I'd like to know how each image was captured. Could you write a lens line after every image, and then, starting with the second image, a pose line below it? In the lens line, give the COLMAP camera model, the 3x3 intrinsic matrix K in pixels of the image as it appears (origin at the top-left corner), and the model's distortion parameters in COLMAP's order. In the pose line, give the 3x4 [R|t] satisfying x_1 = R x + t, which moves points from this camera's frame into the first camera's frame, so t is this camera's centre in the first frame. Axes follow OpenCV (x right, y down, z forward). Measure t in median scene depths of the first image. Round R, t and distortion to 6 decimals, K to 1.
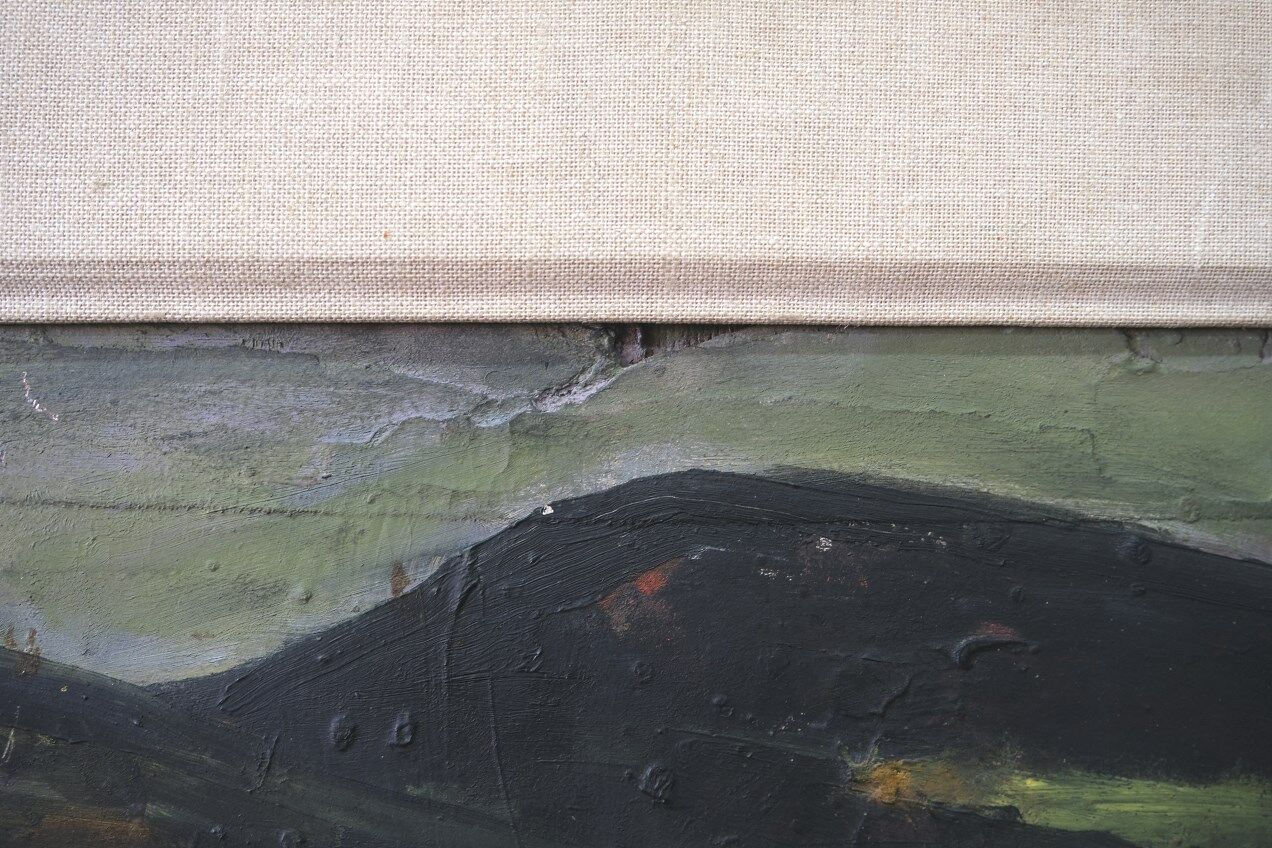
lens RADIAL K [[1185.7, 0, 629.5], [0, 1185.7, 428.1], [0, 0, 1]] dist [-0.022262, 0.000000]
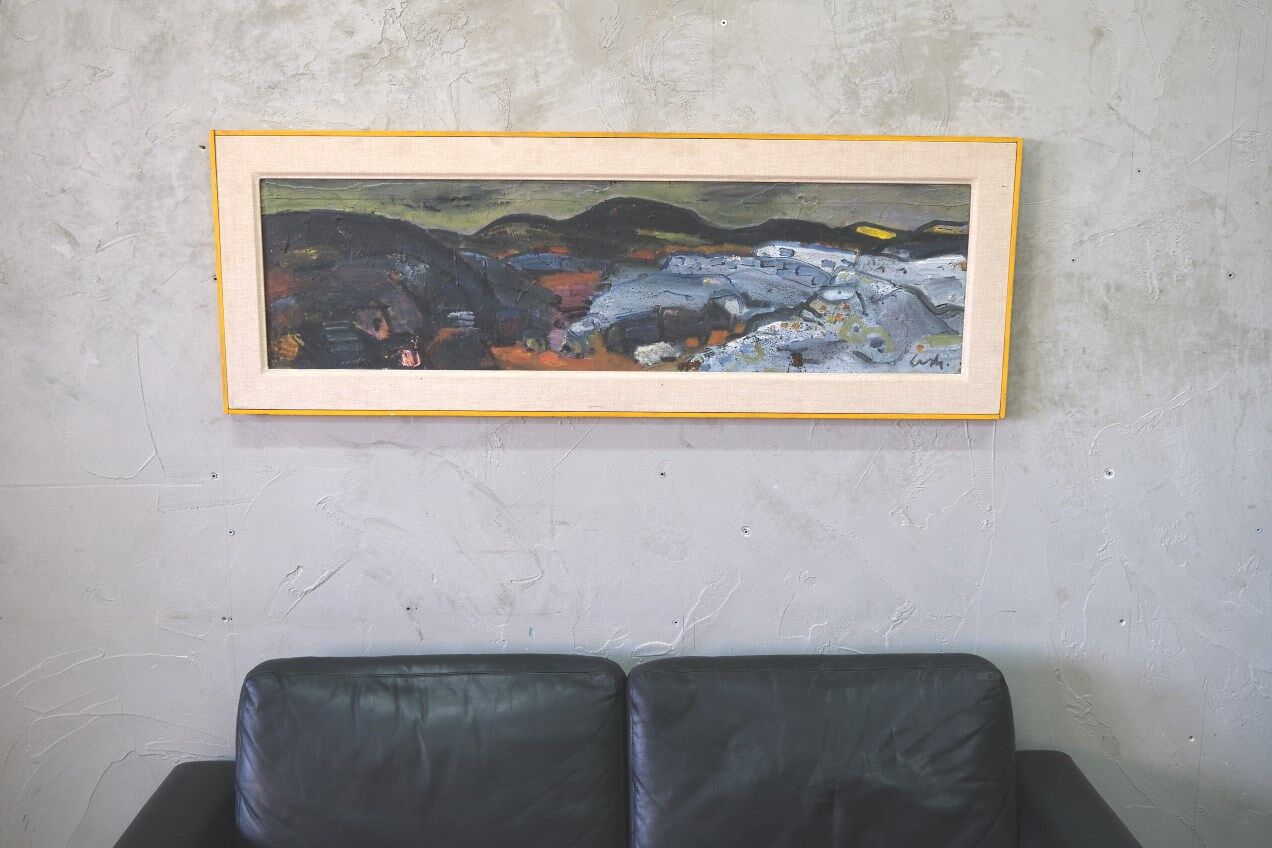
lens RADIAL K [[1275.8, 0, 634.2], [0, 1275.8, 420.4], [0, 0, 1]] dist [-0.028522, 0.000000]
pose [[0.998597, 0.021675, -0.048320, 0.673579], [-0.011305, 0.978624, 0.205345, -0.295599], [0.051738, -0.204510, 0.977496, -8.852650]]
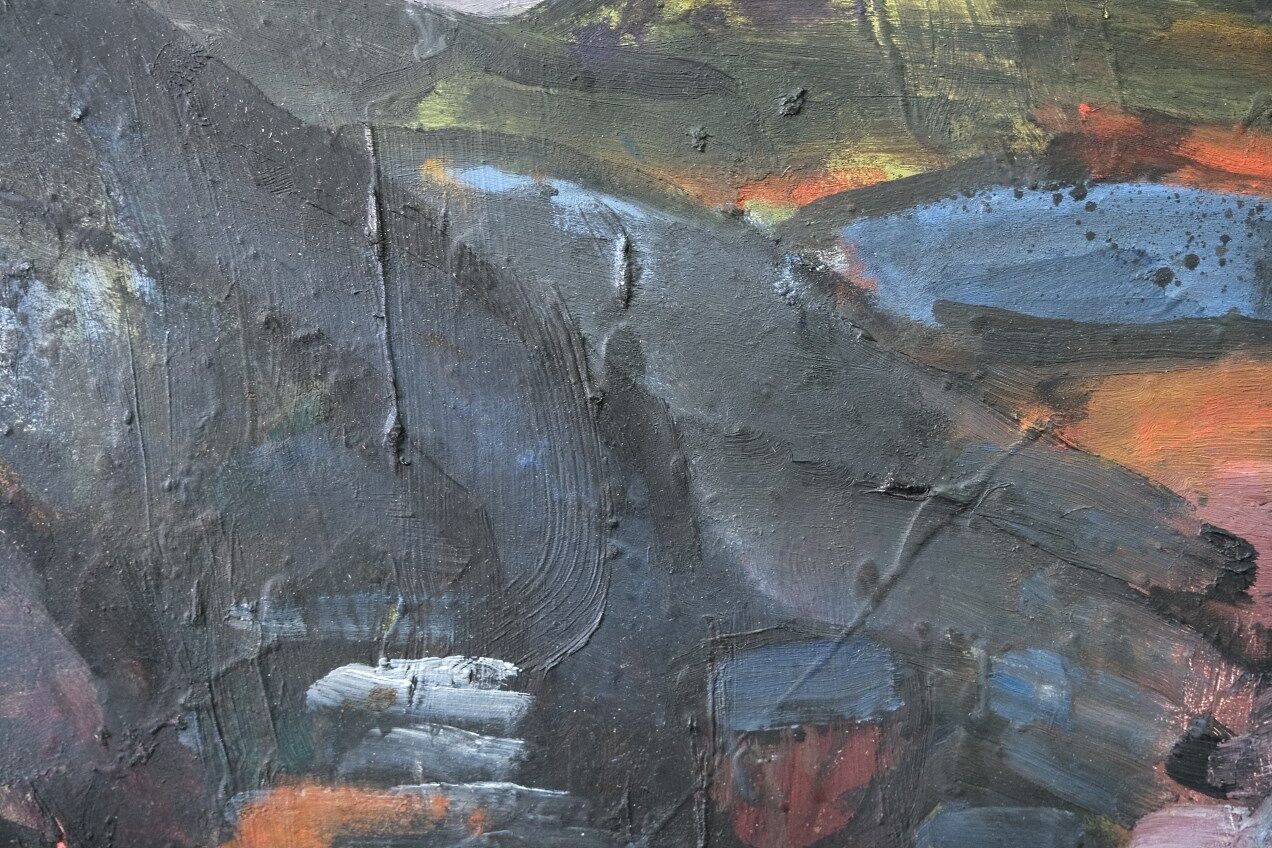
lens RADIAL K [[1634.4, 0, 629.1], [0, 1634.4, 403.1], [0, 0, 1]] dist [0.009247, 0.000000]
pose [[0.998653, 0.026887, -0.044387, -0.907721], [-0.019434, 0.986841, 0.160519, 0.438656], [0.048119, -0.159440, 0.986034, -0.533082]]
